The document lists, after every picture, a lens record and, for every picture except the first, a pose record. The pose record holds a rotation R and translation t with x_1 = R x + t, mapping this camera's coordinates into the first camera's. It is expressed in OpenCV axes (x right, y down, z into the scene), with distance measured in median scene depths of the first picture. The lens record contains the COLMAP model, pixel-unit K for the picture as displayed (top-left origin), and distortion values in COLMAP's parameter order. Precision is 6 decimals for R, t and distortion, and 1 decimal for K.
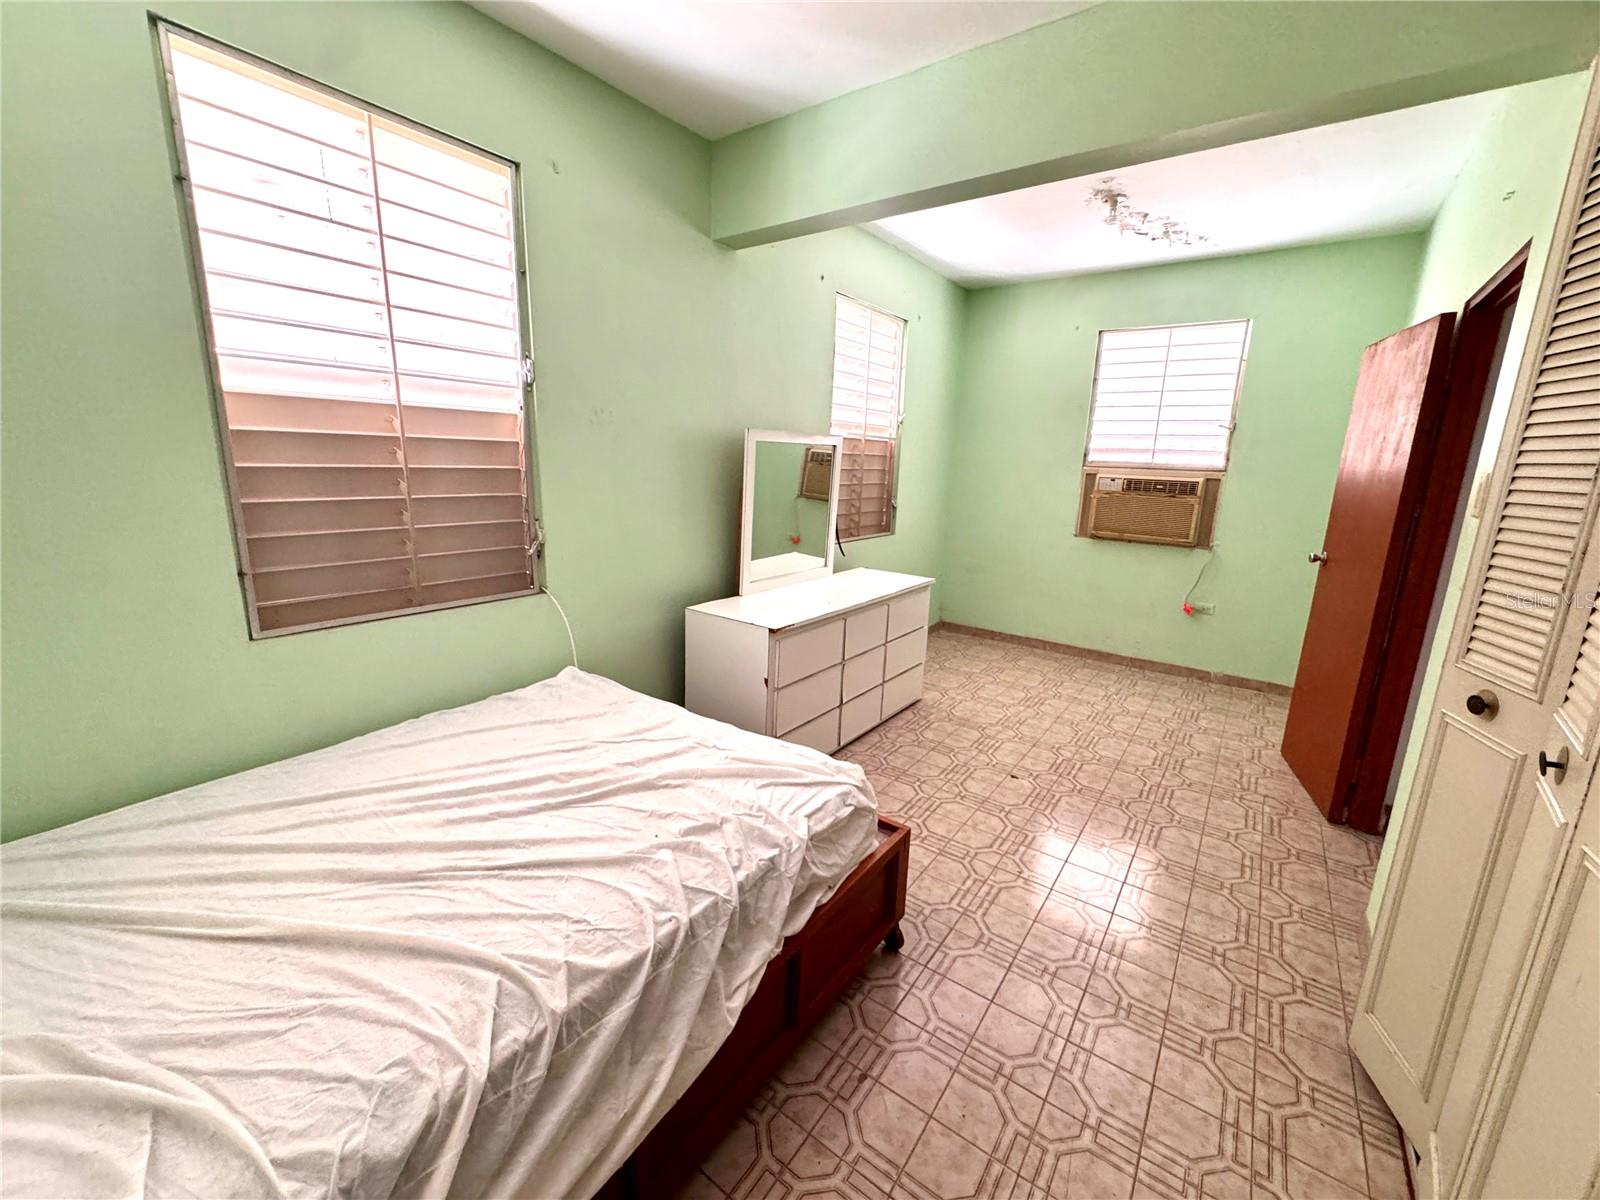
lens RADIAL K [[639.6, 0, 798.7], [0, 639.6, 596.6], [0, 0, 1]] dist [-0.001674, -0.000236]
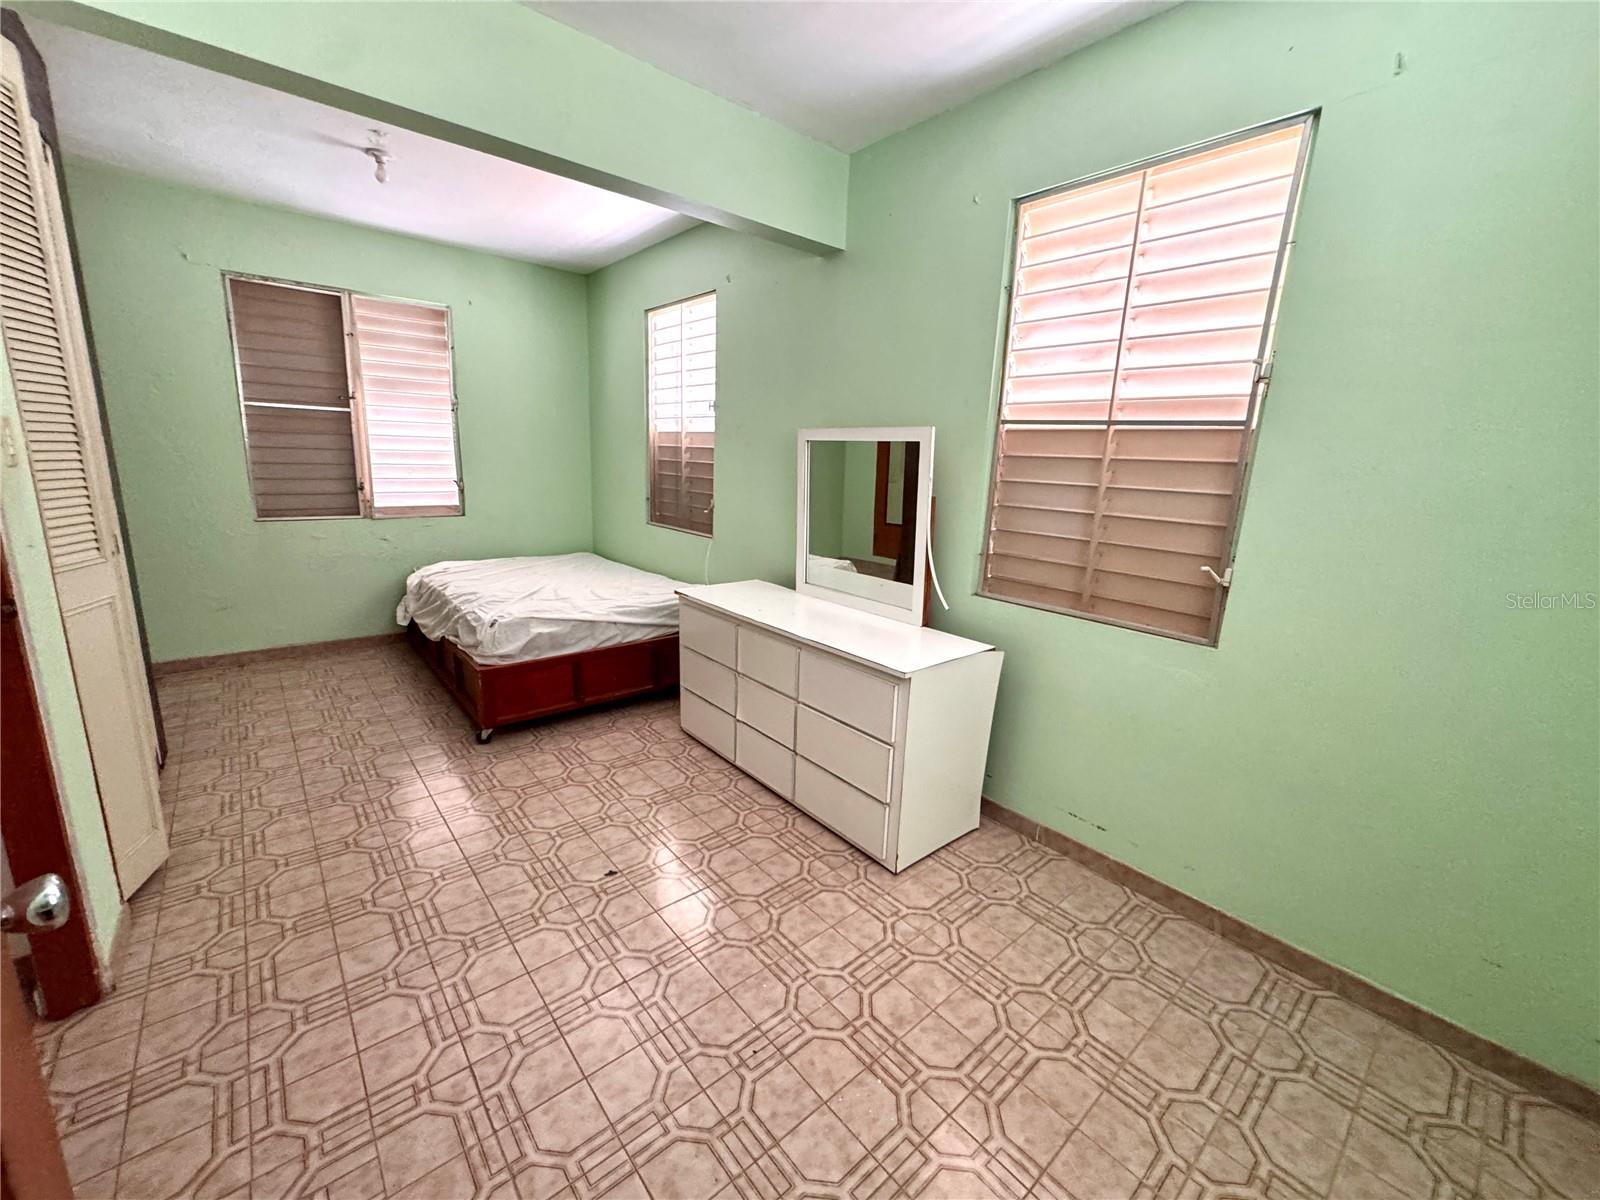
lens RADIAL K [[638.1, 0, 799.8], [0, 638.1, 596.5], [0, 0, 1]] dist [-0.002269, 0.000256]
pose [[-0.223878, 0.169139, -0.959829, 0.880709], [-0.254245, 0.940591, 0.225051, -0.222935], [0.940871, 0.294415, -0.167575, 1.158338]]
